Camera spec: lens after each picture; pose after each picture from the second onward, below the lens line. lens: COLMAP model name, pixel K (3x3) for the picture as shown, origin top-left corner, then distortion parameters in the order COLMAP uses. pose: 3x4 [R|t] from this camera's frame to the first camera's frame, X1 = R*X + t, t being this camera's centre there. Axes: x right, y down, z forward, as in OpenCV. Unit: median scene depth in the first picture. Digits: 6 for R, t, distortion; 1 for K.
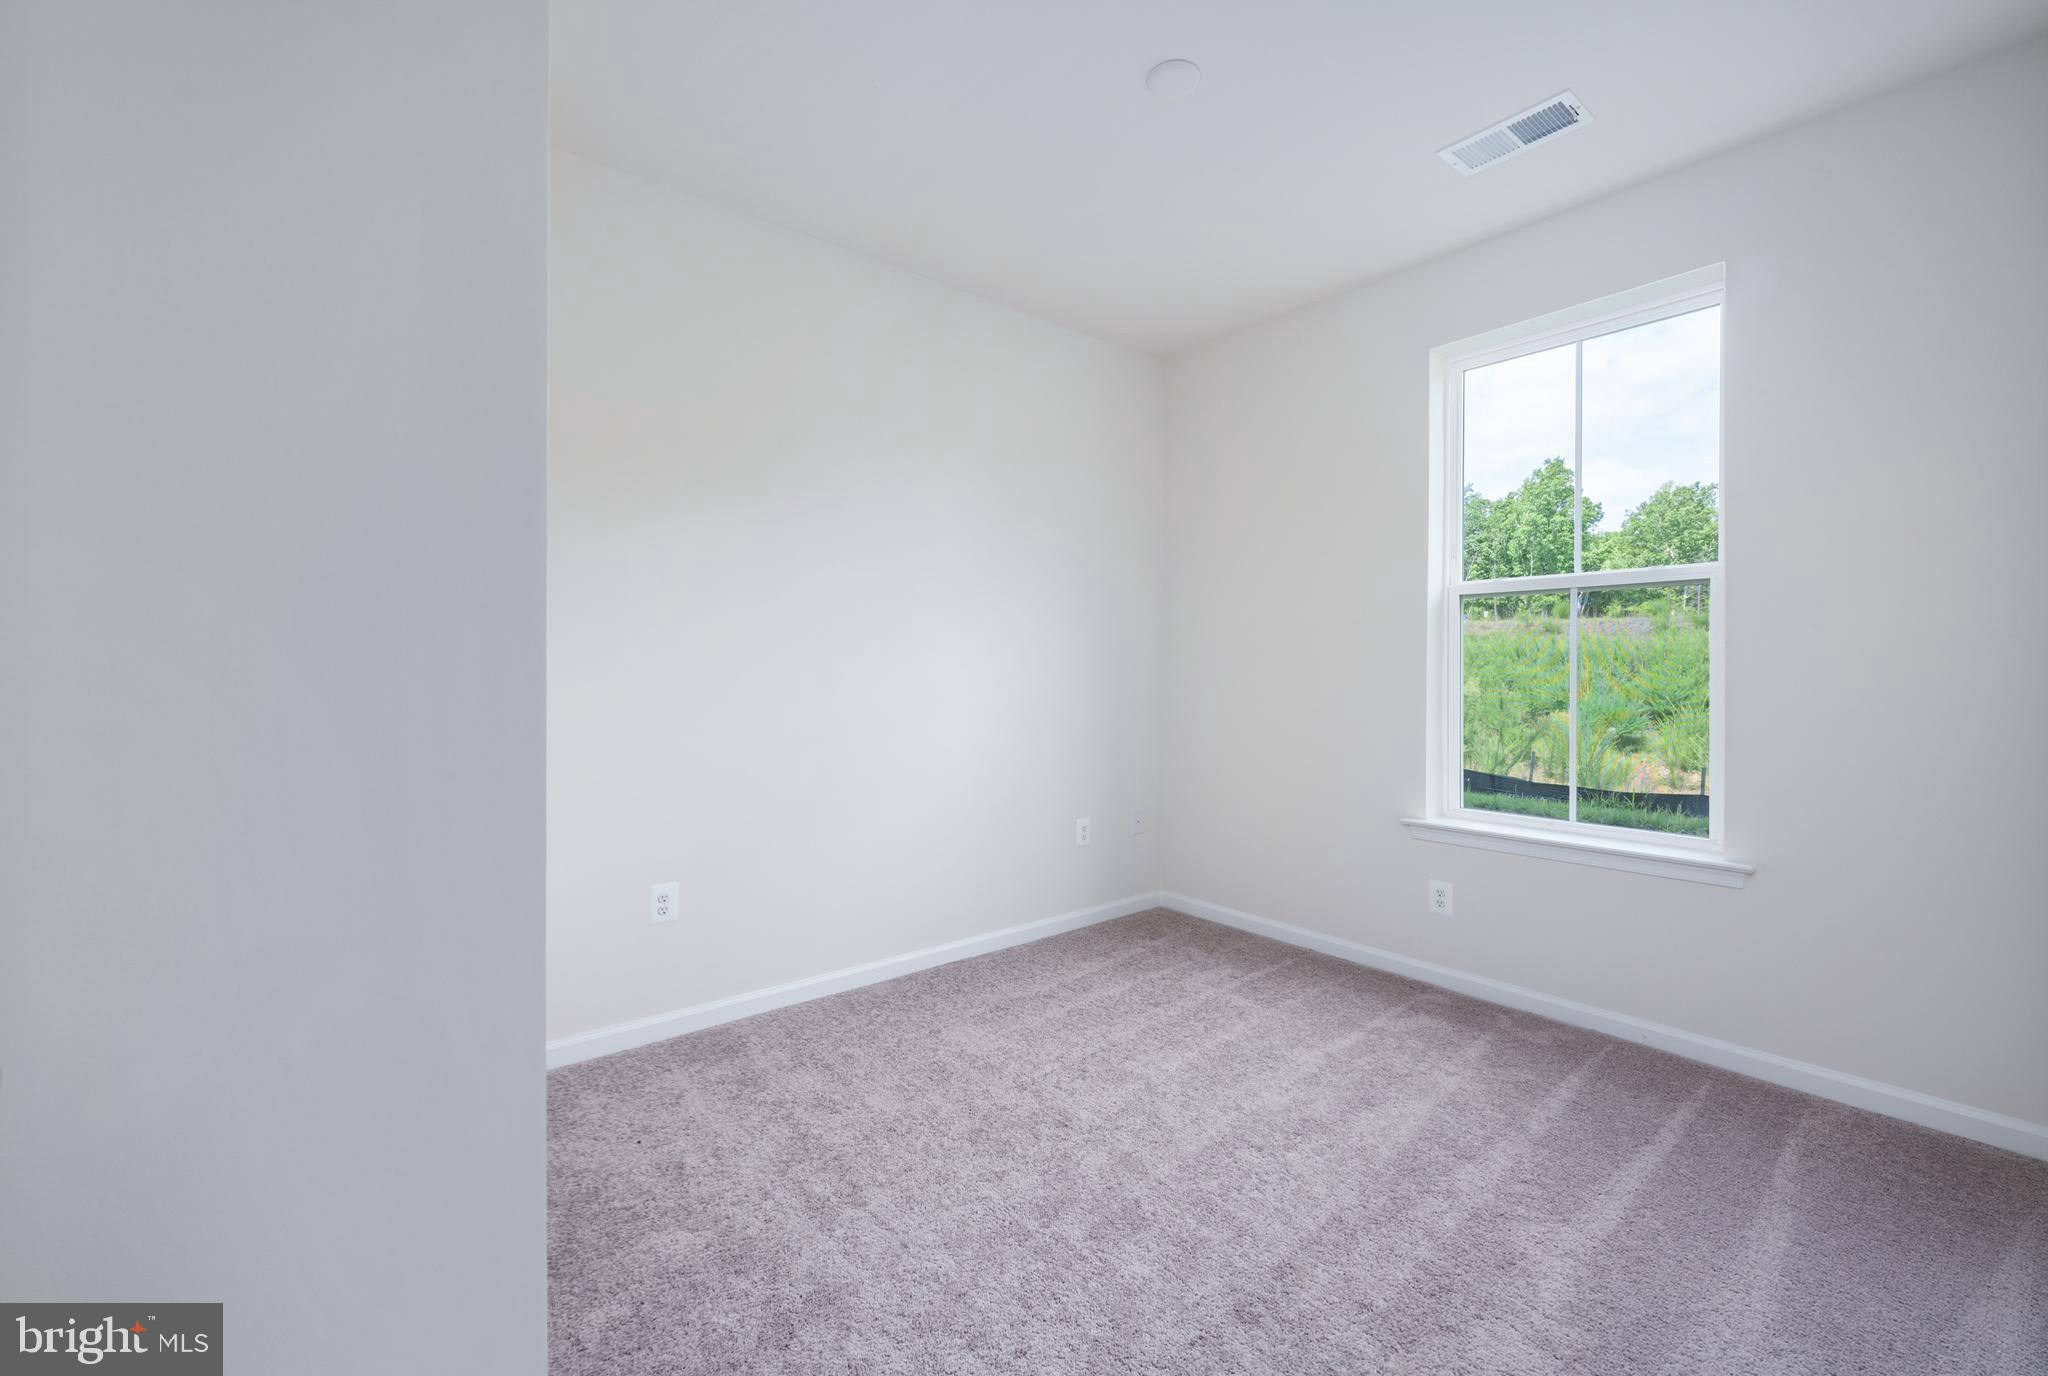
lens RADIAL K [[816.7, 0, 1036.8], [0, 816.7, 671.5], [0, 0, 1]] dist [-0.002351, 0.001227]
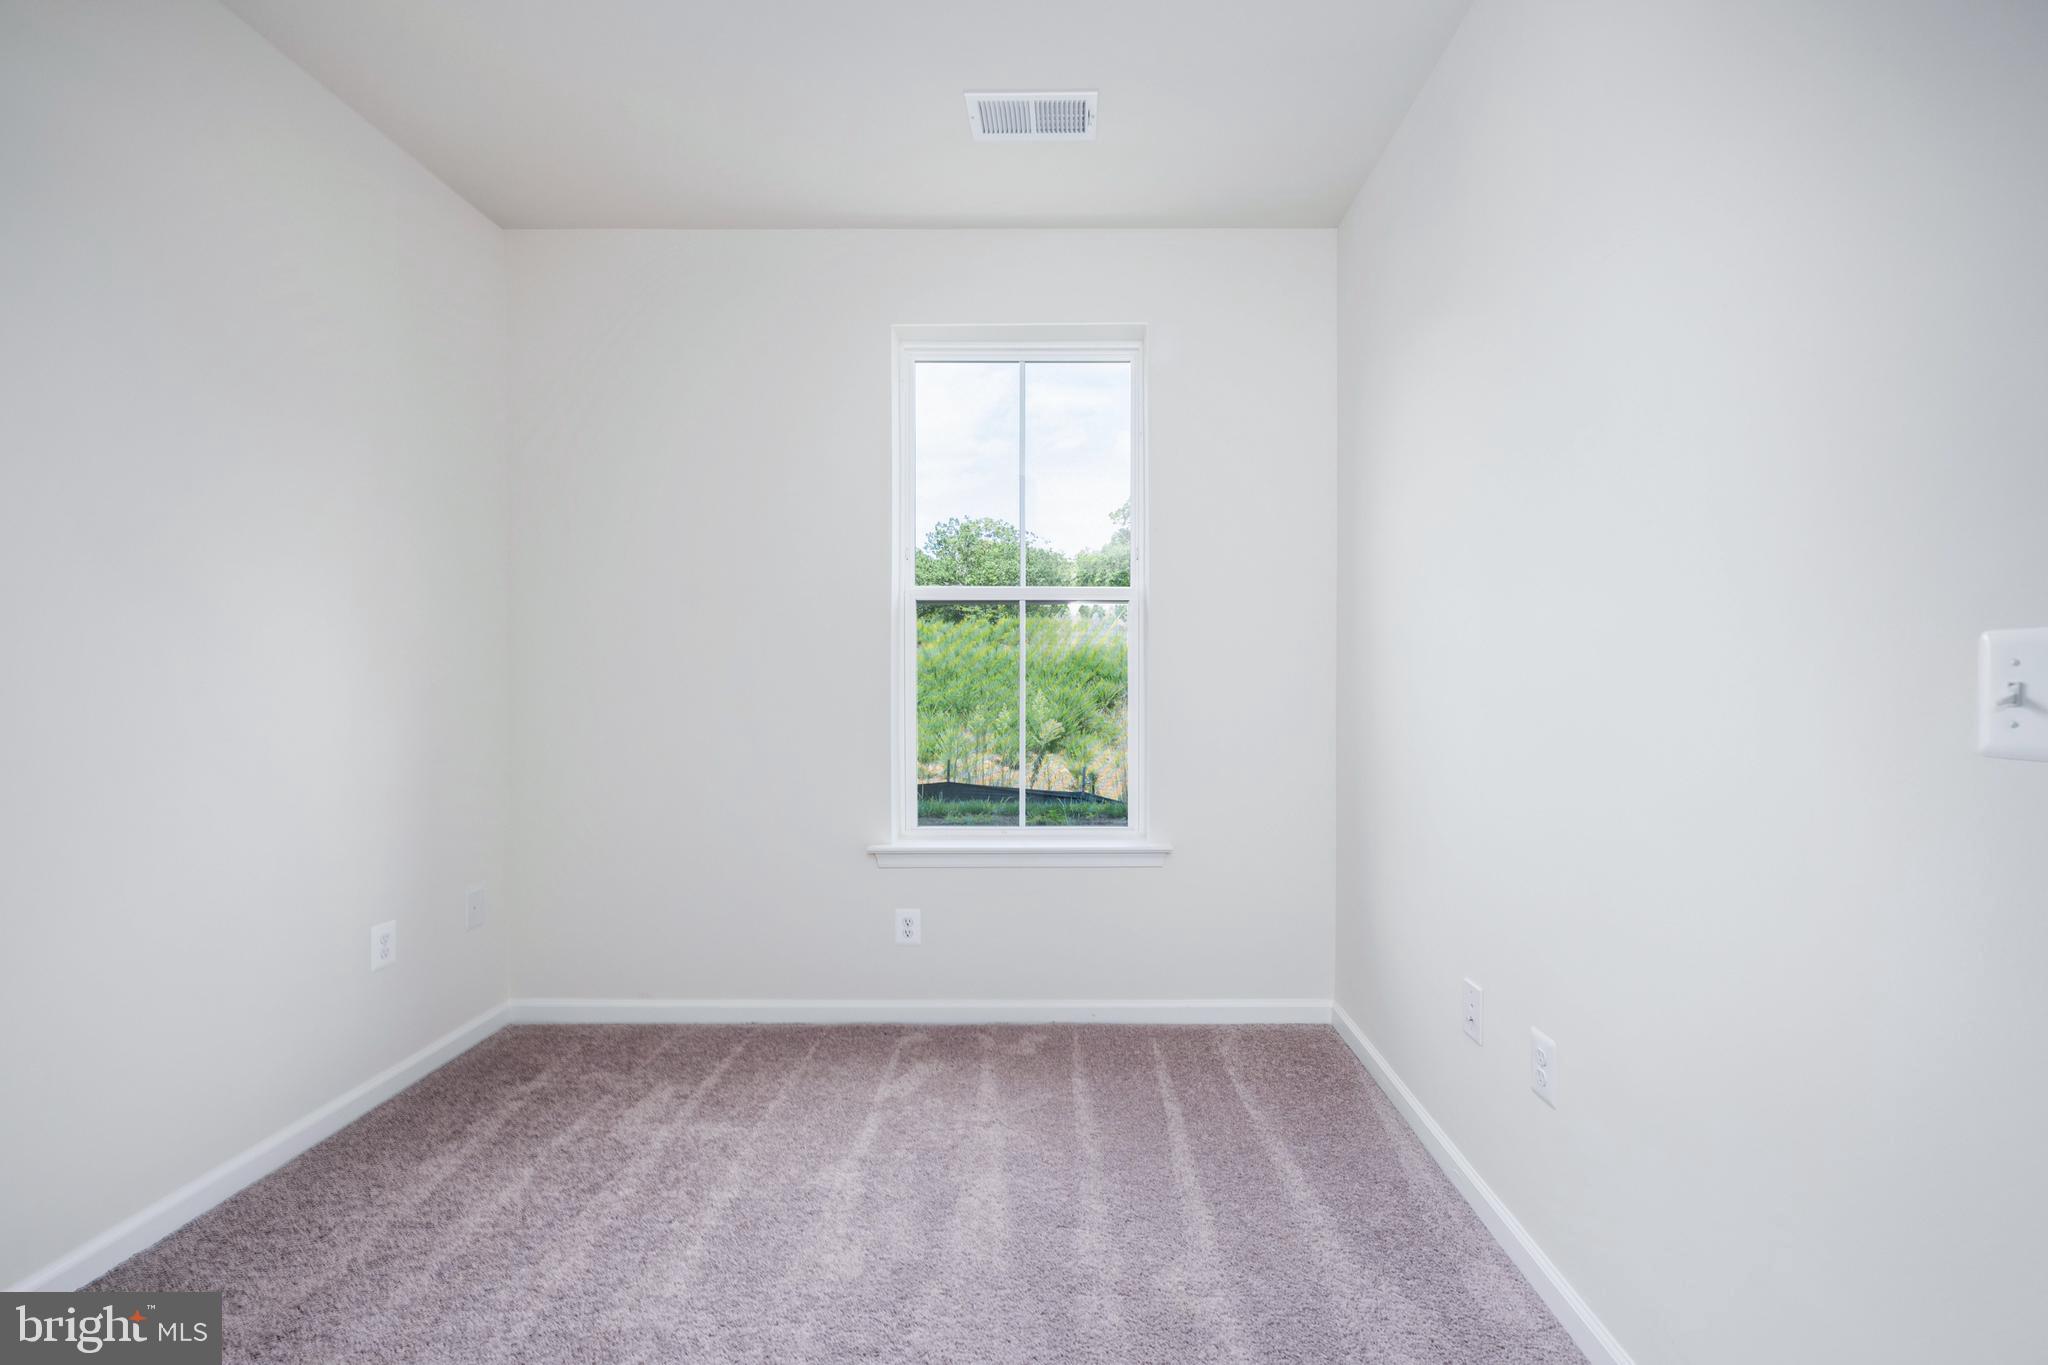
lens RADIAL K [[816.7, 0, 1010.4], [0, 816.7, 694.8], [0, 0, 1]] dist [-0.002351, 0.001227]
pose [[0.649435, -0.014278, 0.760283, -0.131334], [0.002205, 0.999855, 0.016894, -0.000457], [-0.760414, -0.009295, 0.649373, 0.324300]]
